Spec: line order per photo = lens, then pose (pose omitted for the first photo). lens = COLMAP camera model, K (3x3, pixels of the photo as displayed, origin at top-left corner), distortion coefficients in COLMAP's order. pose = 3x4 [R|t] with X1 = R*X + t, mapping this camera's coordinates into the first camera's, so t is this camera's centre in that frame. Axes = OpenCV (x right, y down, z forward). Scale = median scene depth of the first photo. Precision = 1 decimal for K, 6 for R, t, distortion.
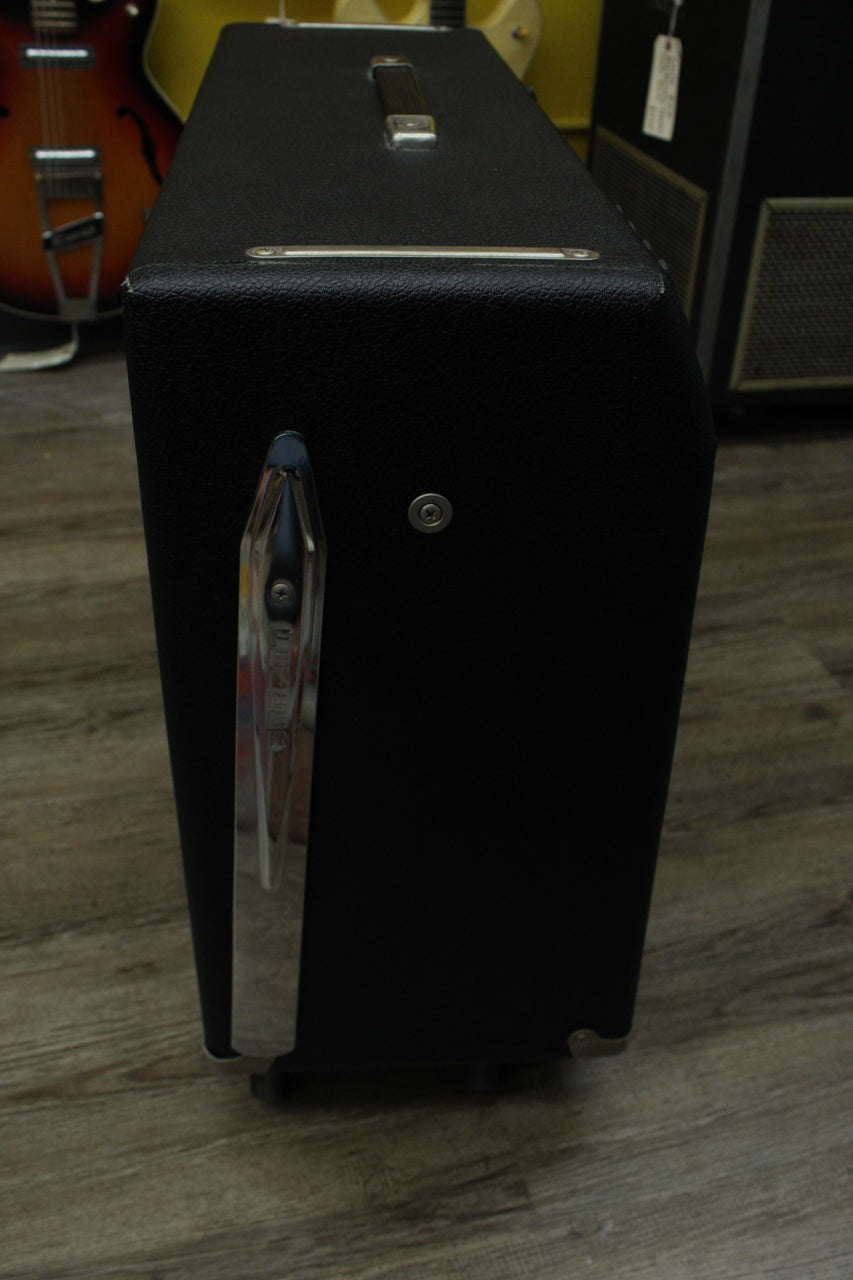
lens RADIAL K [[1217.8, 0, 426.5], [0, 1217.8, 640.0], [0, 0, 1]] dist [-0.155040, 0.177669]
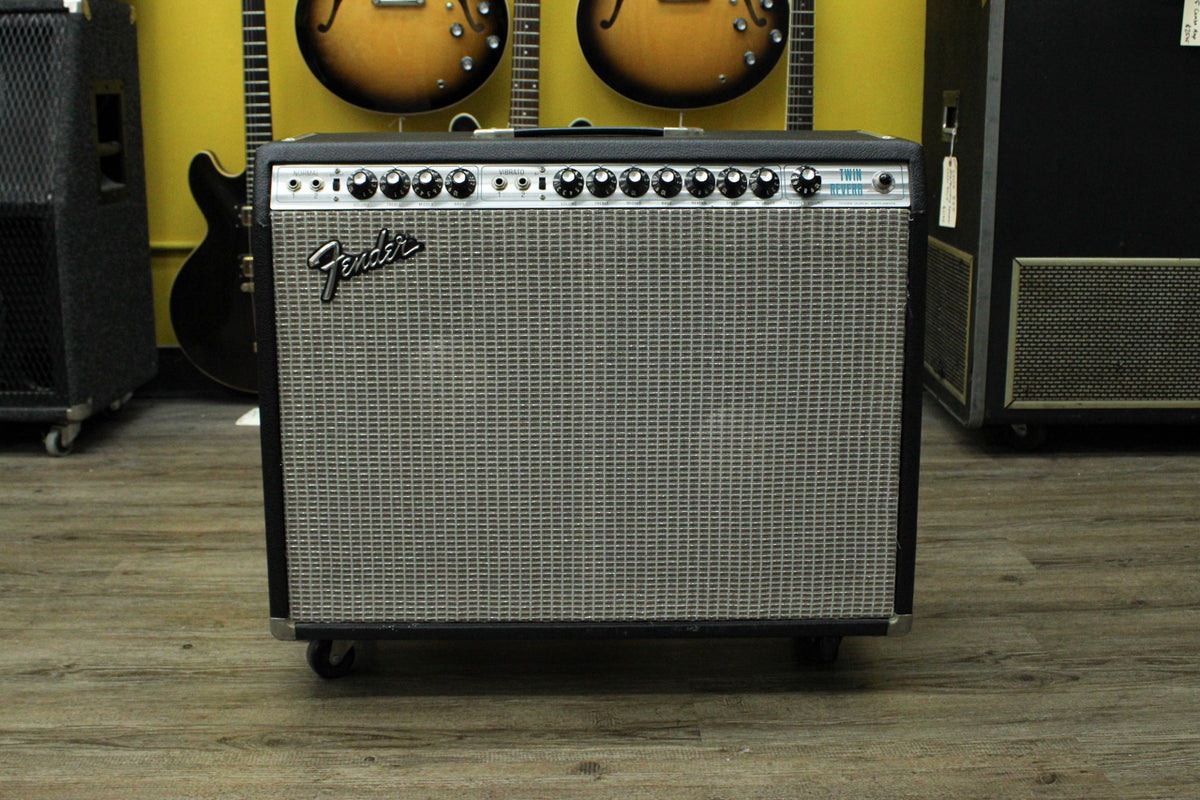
lens RADIAL K [[1308.6, 0, 594.7], [0, 1308.6, 371.4], [0, 0, 1]] dist [-0.149782, 0.203975]
pose [[0.970516, 0.011236, -0.240774, 0.197256], [-0.102843, 0.922727, -0.371480, 0.374881], [0.217995, 0.385289, 0.896677, -0.400175]]
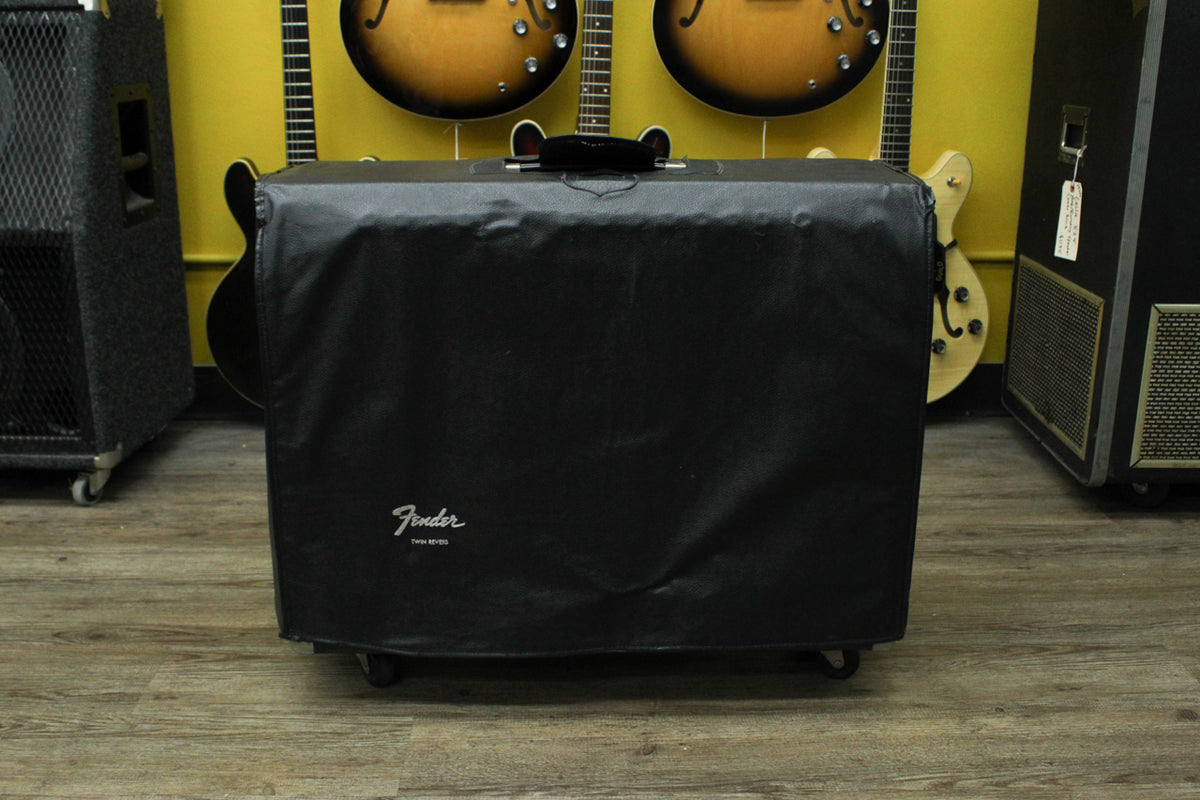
lens RADIAL K [[1202.2, 0, 598.3], [0, 1202.2, 405.4], [0, 0, 1]] dist [-0.143897, 0.175536]
pose [[0.969186, 0.039244, -0.243184, 0.038435], [-0.112025, 0.949450, -0.293248, 0.149532], [0.219383, 0.311454, 0.924590, -0.203203]]
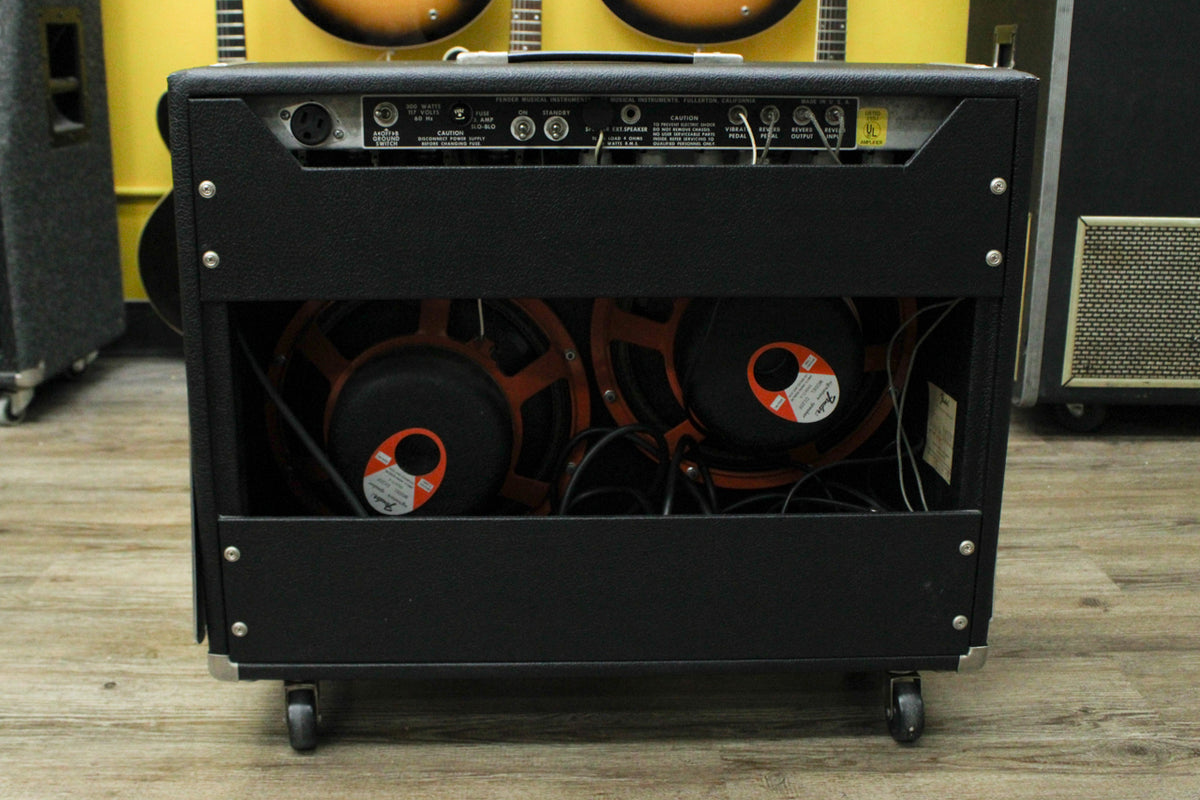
lens RADIAL K [[1256.8, 0, 568.8], [0, 1256.8, 367.6], [0, 0, 1]] dist [-0.156033, 0.199922]
pose [[0.965176, 0.033500, -0.259449, 0.130190], [-0.119947, 0.938044, -0.325094, 0.251953], [0.232483, 0.344893, 0.909396, -0.194295]]
